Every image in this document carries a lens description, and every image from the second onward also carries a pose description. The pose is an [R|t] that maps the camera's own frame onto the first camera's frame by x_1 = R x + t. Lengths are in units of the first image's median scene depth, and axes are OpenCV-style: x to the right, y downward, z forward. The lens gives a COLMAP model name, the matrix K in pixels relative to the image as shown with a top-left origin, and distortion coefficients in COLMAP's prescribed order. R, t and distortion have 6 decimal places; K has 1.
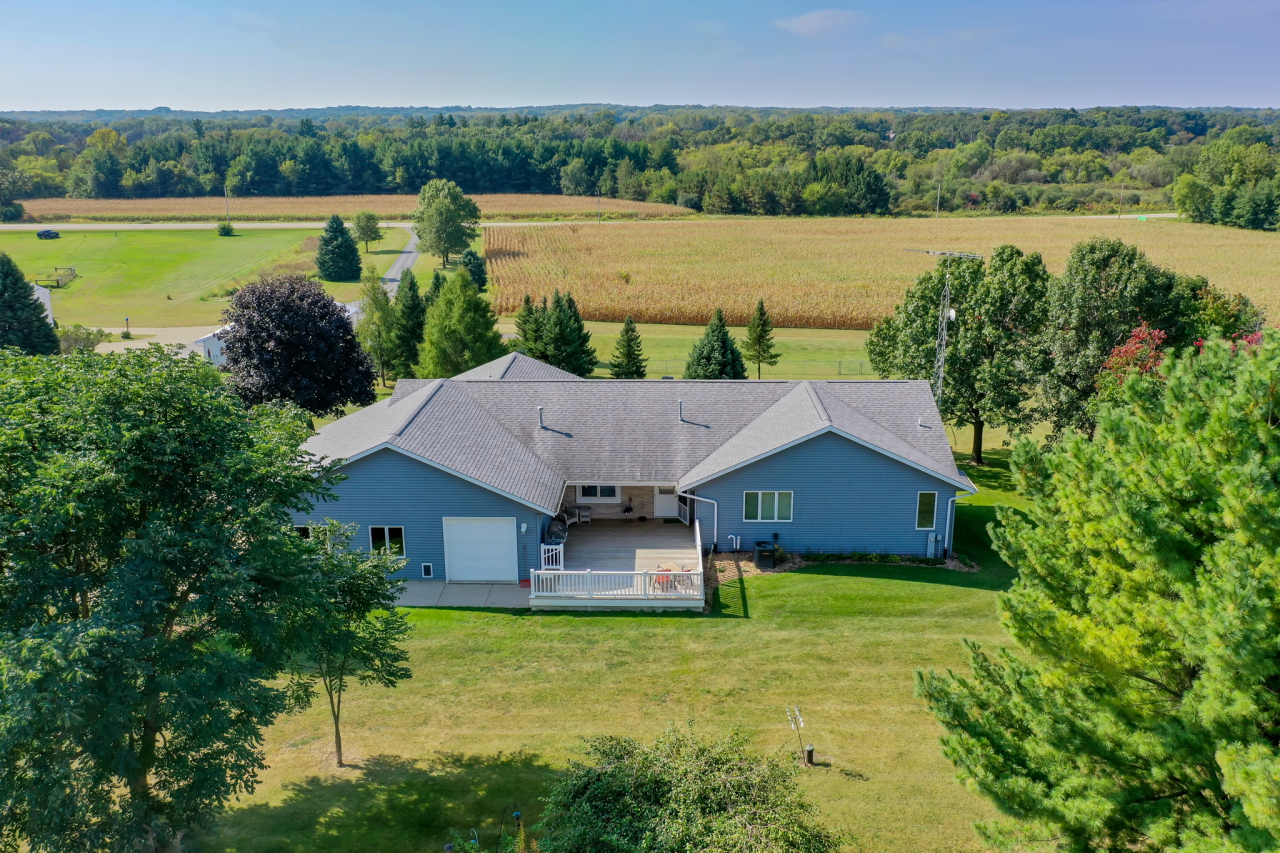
lens RADIAL K [[969.2, 0, 650.9], [0, 969.2, 423.0], [0, 0, 1]] dist [-0.004788, -0.001935]
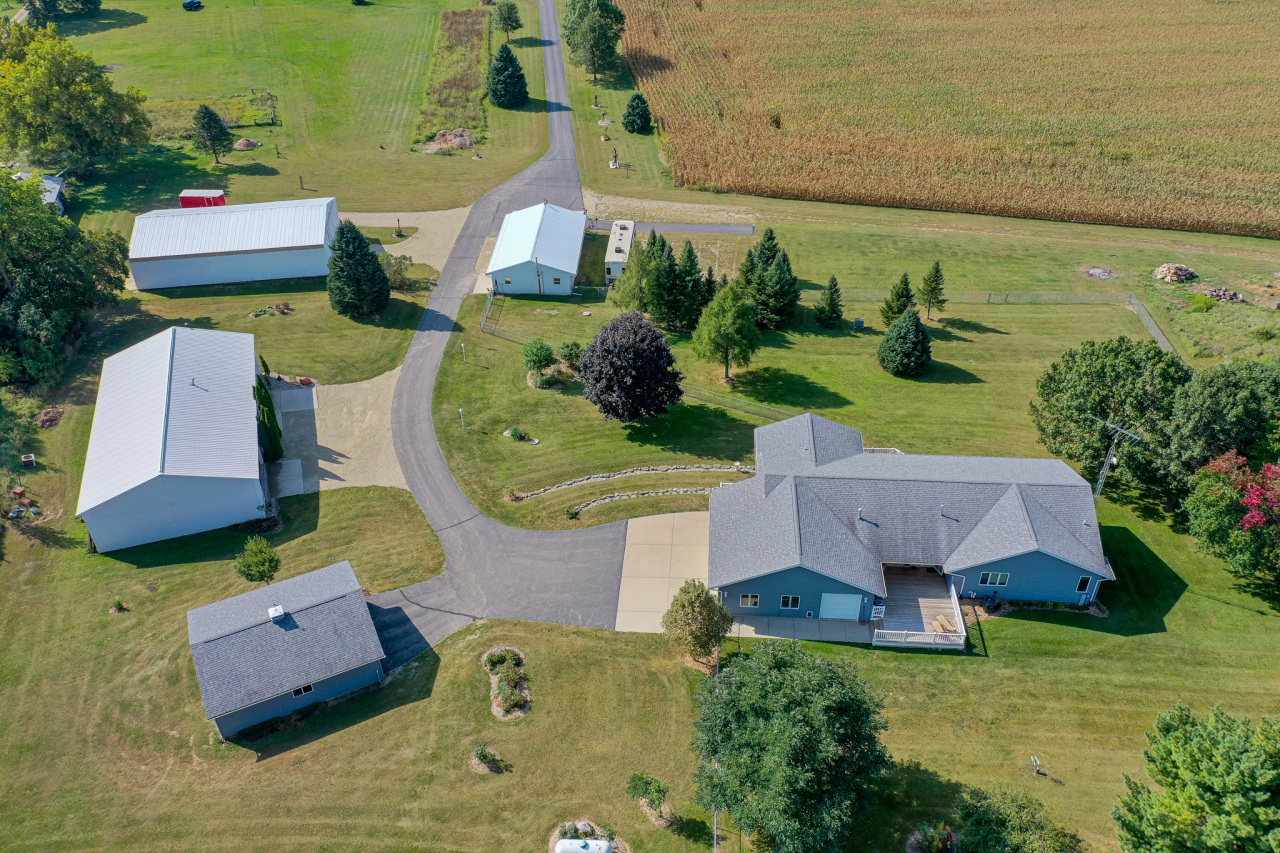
lens RADIAL K [[969.2, 0, 632.8], [0, 969.2, 427.1], [0, 0, 1]] dist [-0.004788, -0.001935]
pose [[0.998193, 0.019609, -0.056797, -0.452970], [0.002249, 0.932392, 0.361442, -0.830576], [0.060045, -0.360916, 0.930663, -0.615227]]
